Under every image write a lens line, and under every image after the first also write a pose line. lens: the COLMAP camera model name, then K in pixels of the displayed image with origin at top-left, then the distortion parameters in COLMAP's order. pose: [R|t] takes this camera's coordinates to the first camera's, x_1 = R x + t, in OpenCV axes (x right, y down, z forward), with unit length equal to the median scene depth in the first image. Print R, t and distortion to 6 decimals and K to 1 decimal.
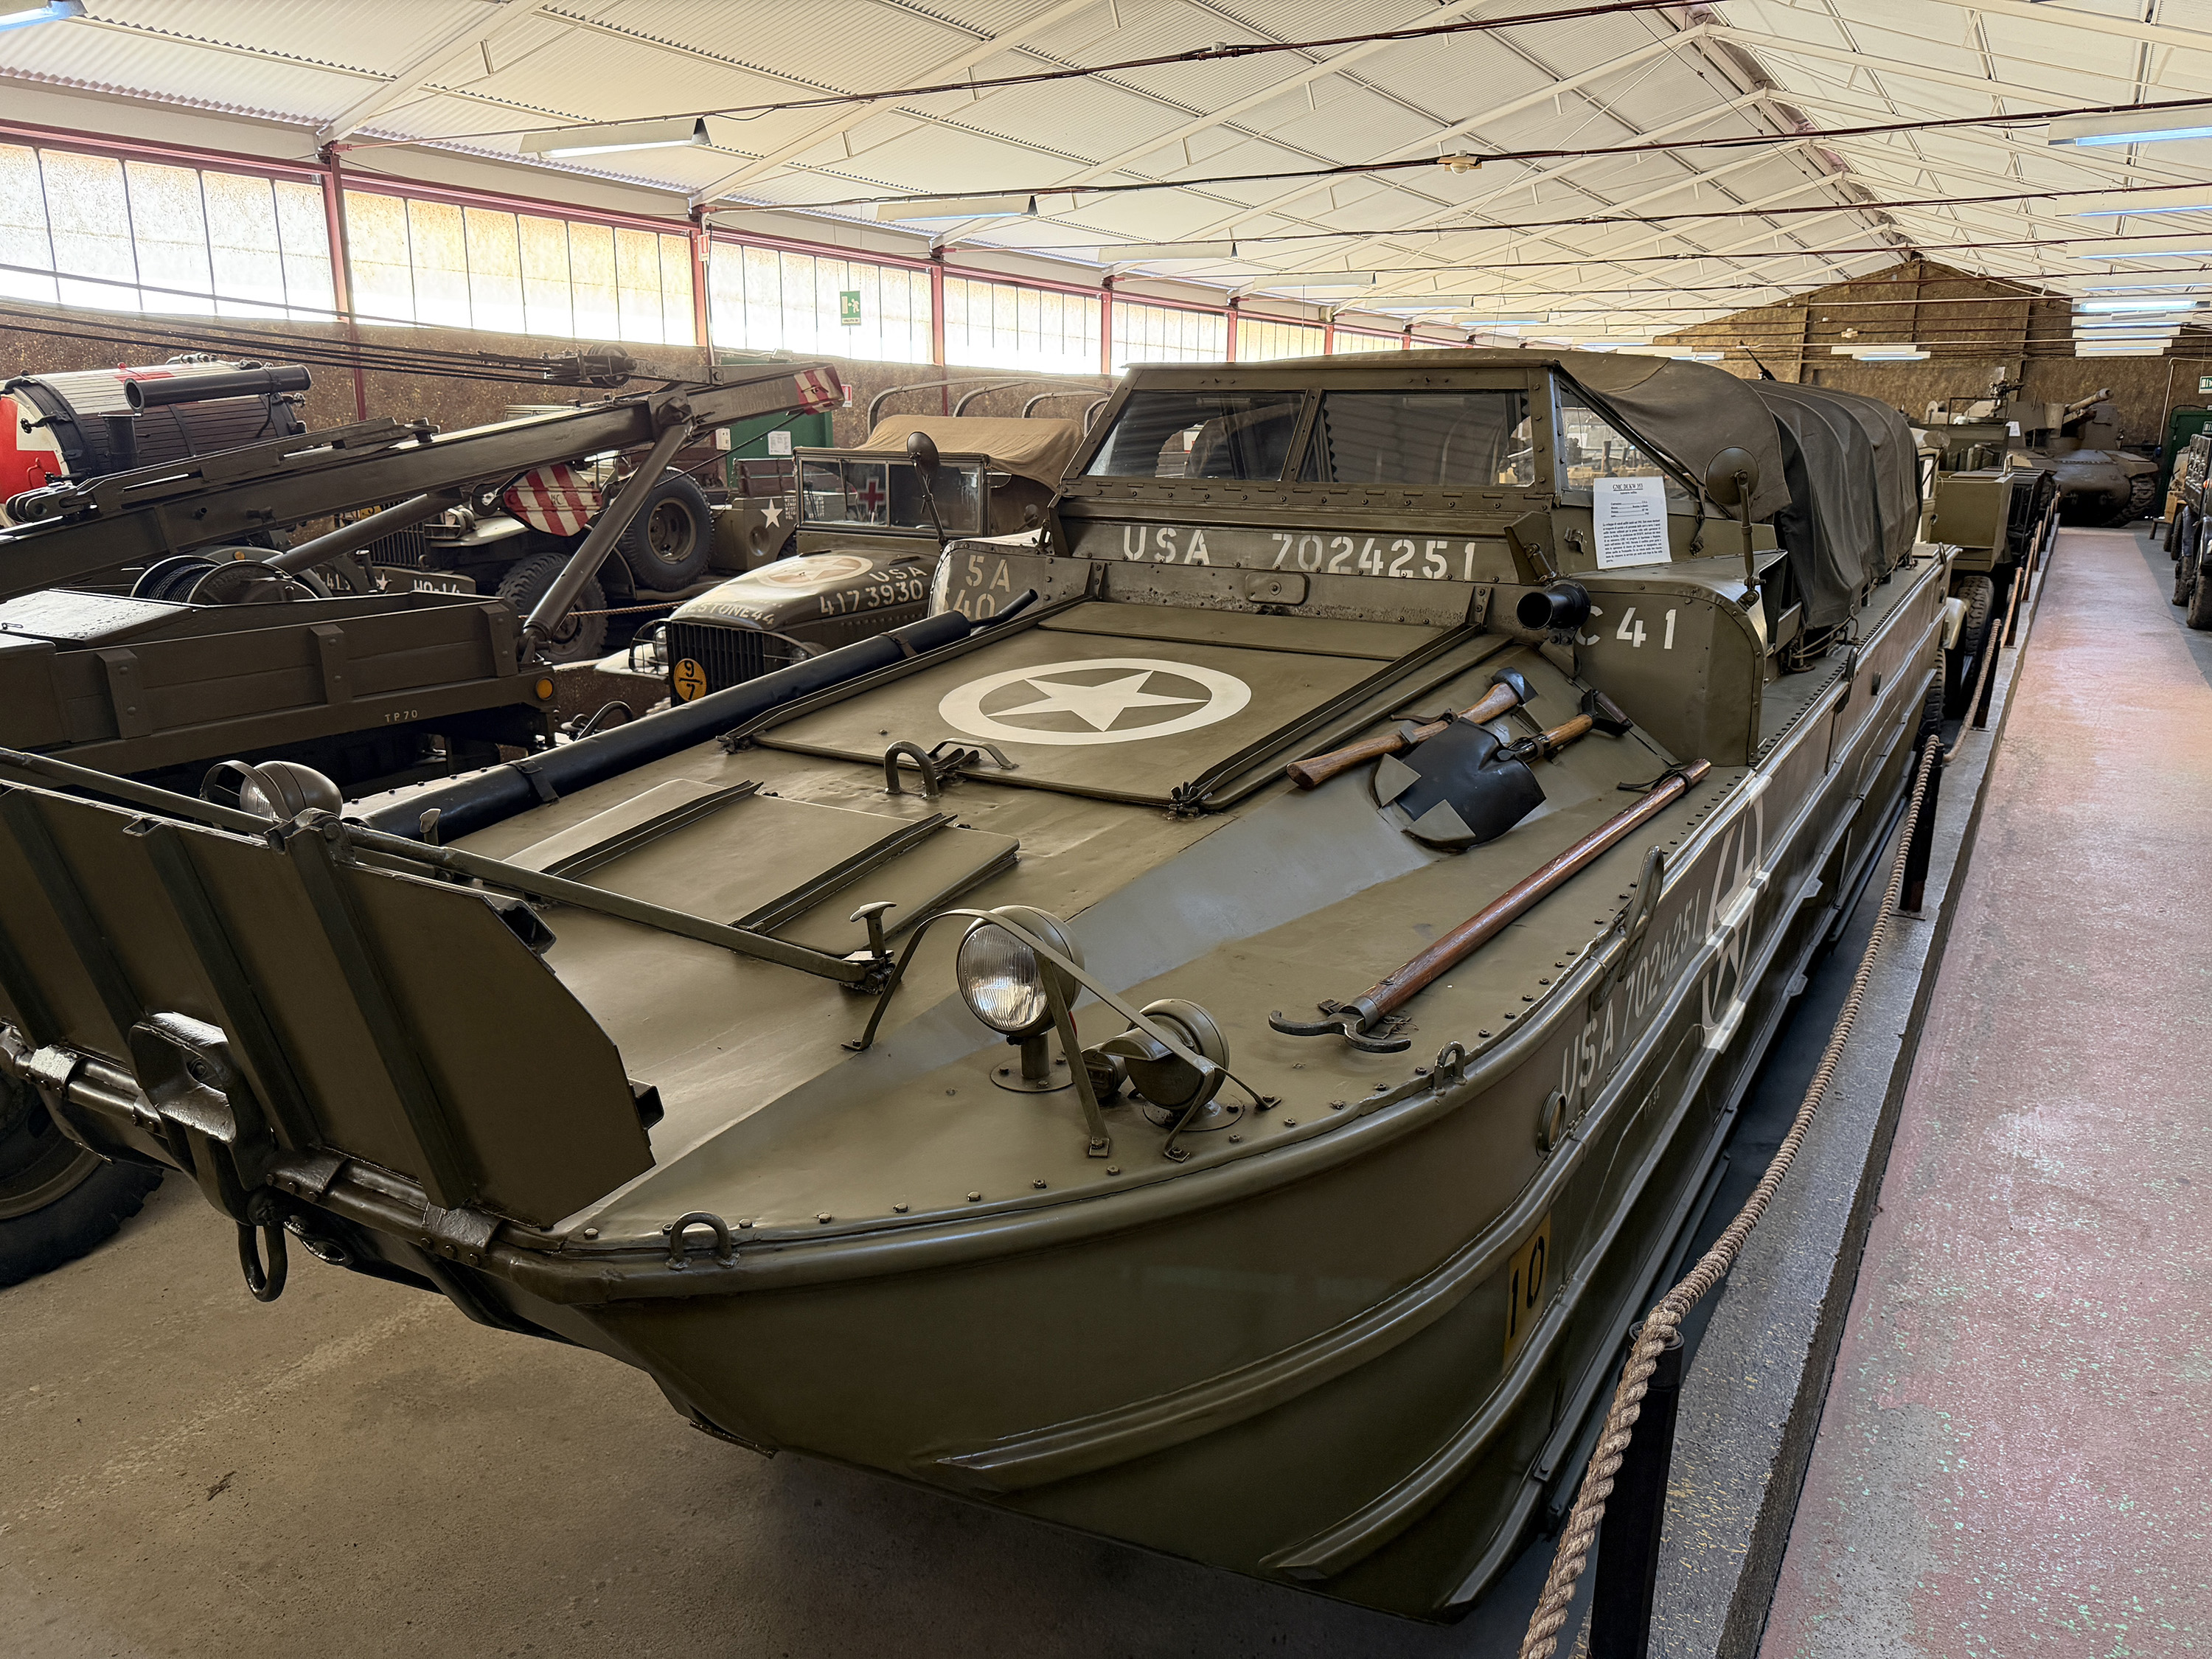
lens RADIAL K [[1556.0, 0, 1105.2], [0, 1556.0, 833.6], [0, 0, 1]] dist [-0.005219, -0.036516]
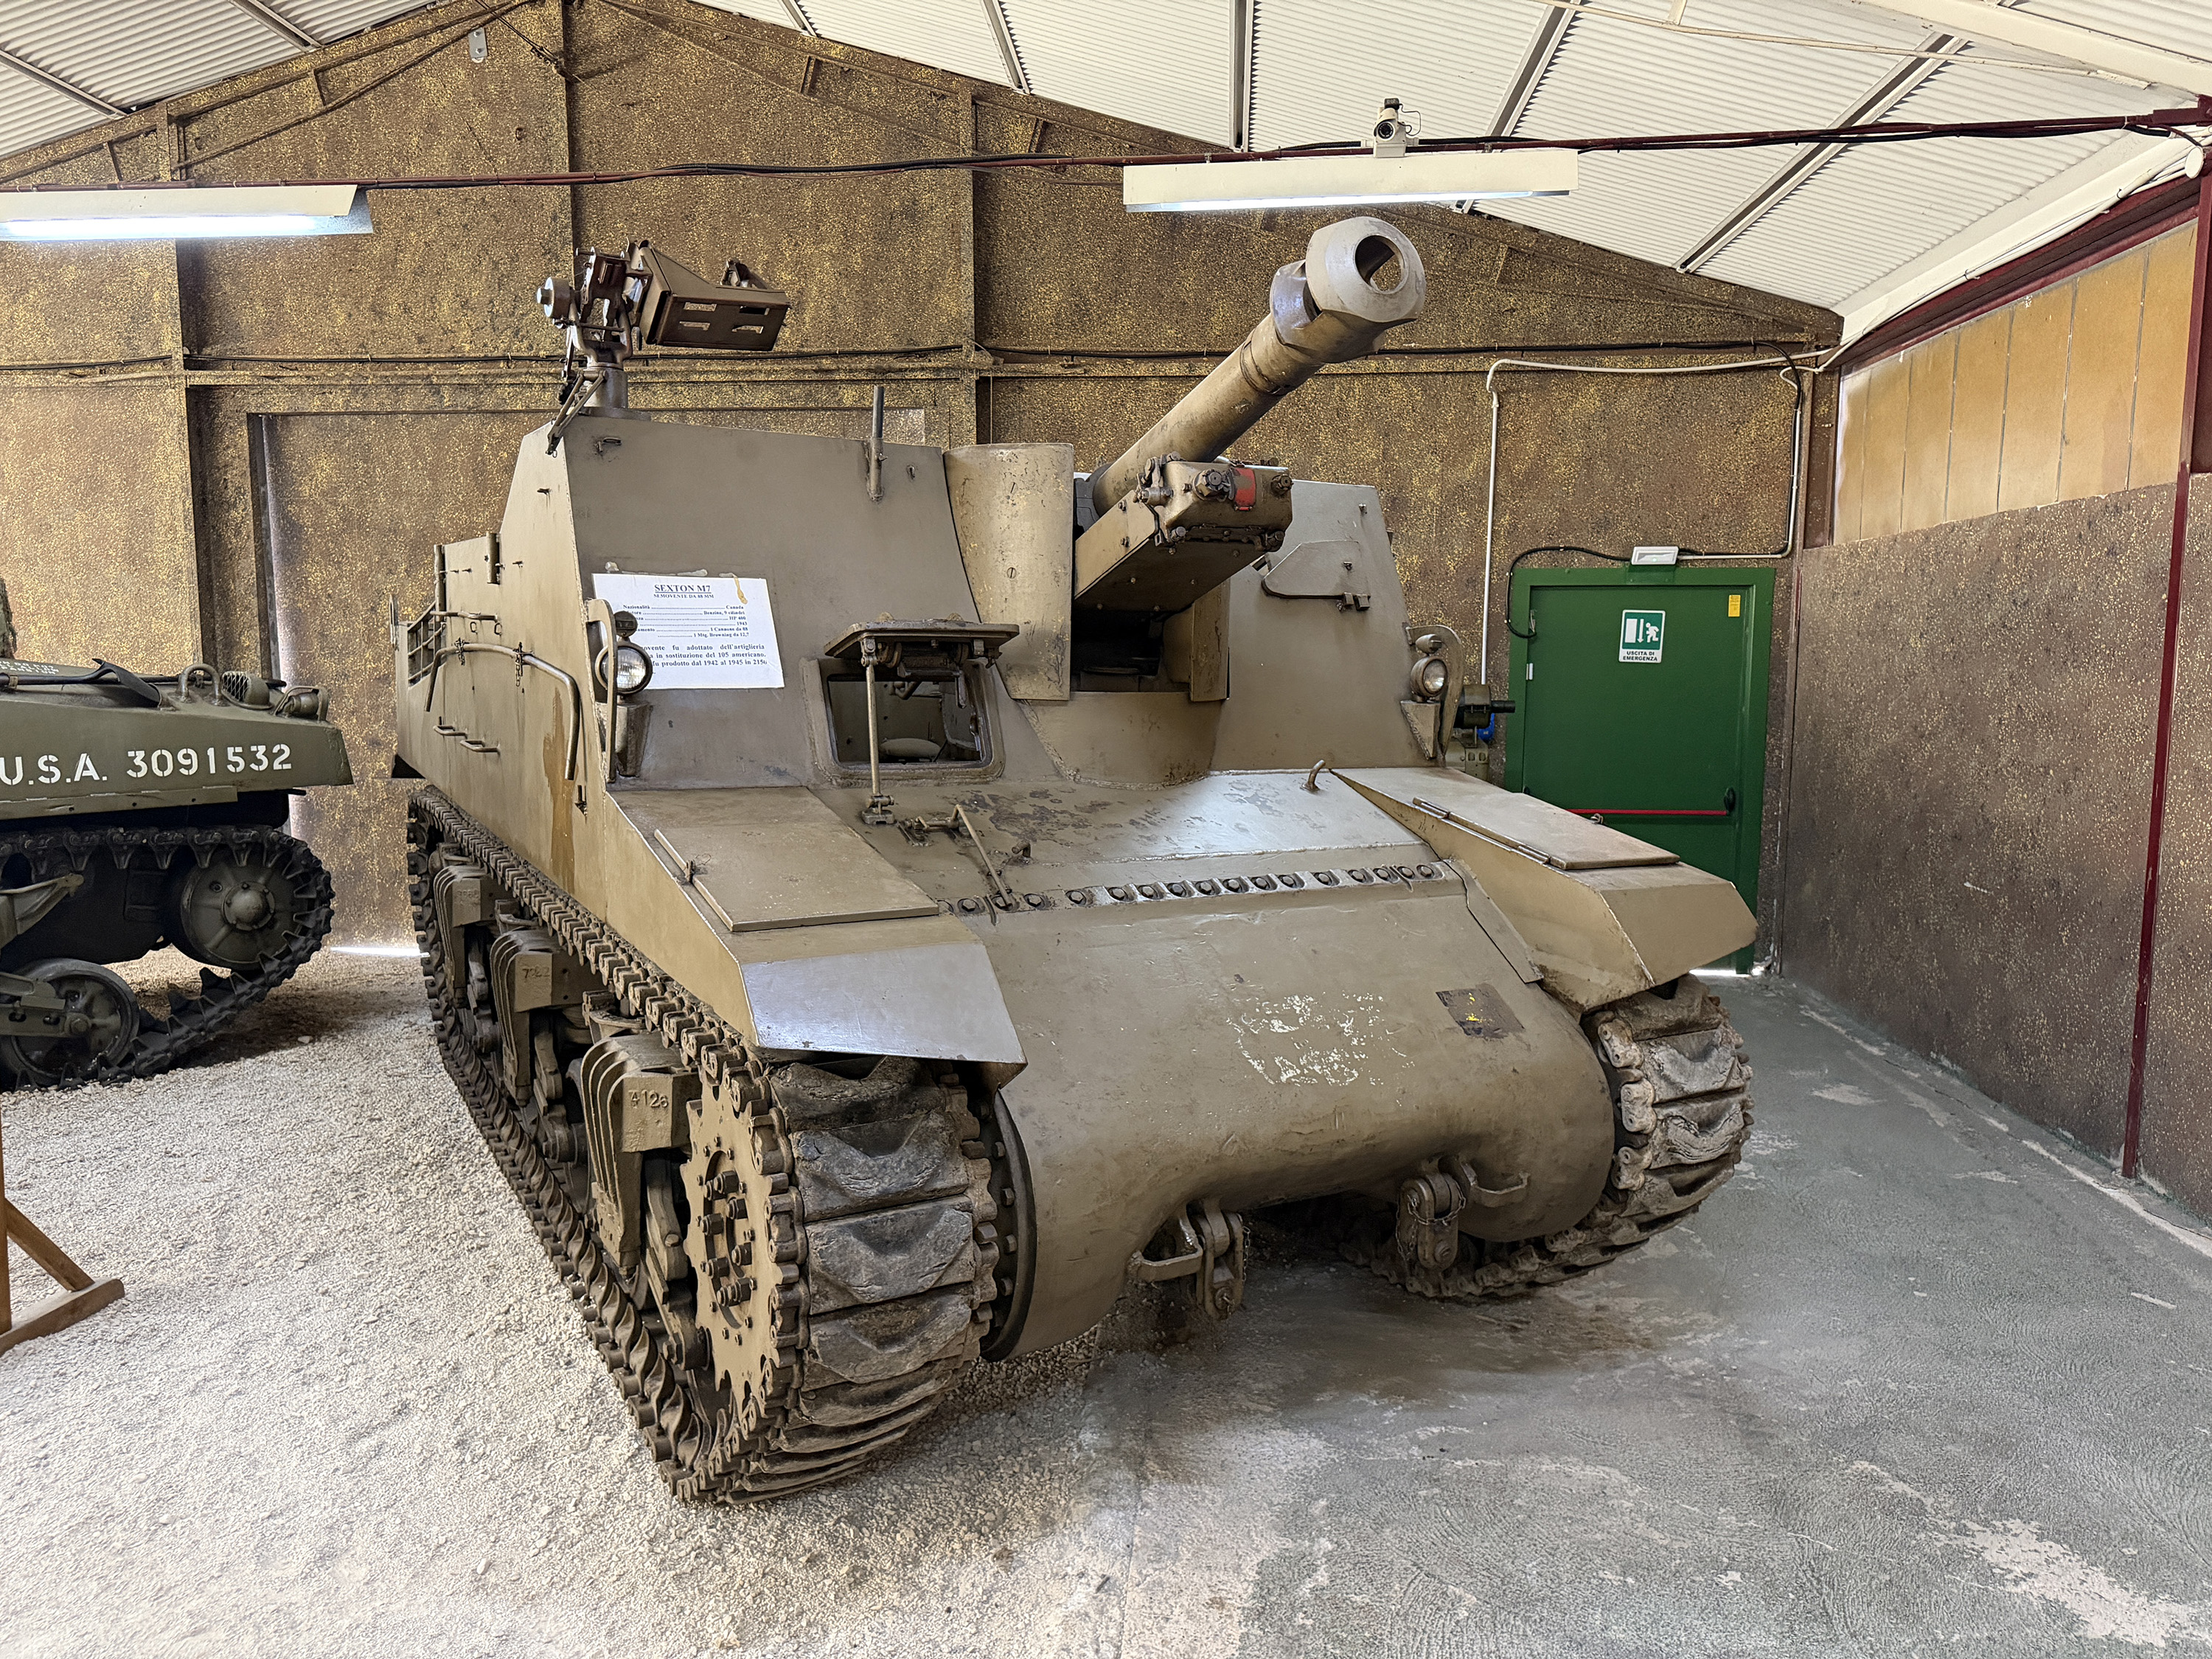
lens RADIAL K [[1556.0, 0, 1117.6], [0, 1556.0, 833.8], [0, 0, 1]] dist [-0.005219, -0.036516]
pose [[0.884211, -0.048770, 0.464535, 0.559640], [0.112062, 0.987637, -0.109614, -0.229350], [-0.453446, 0.148979, 0.878745, 0.880332]]
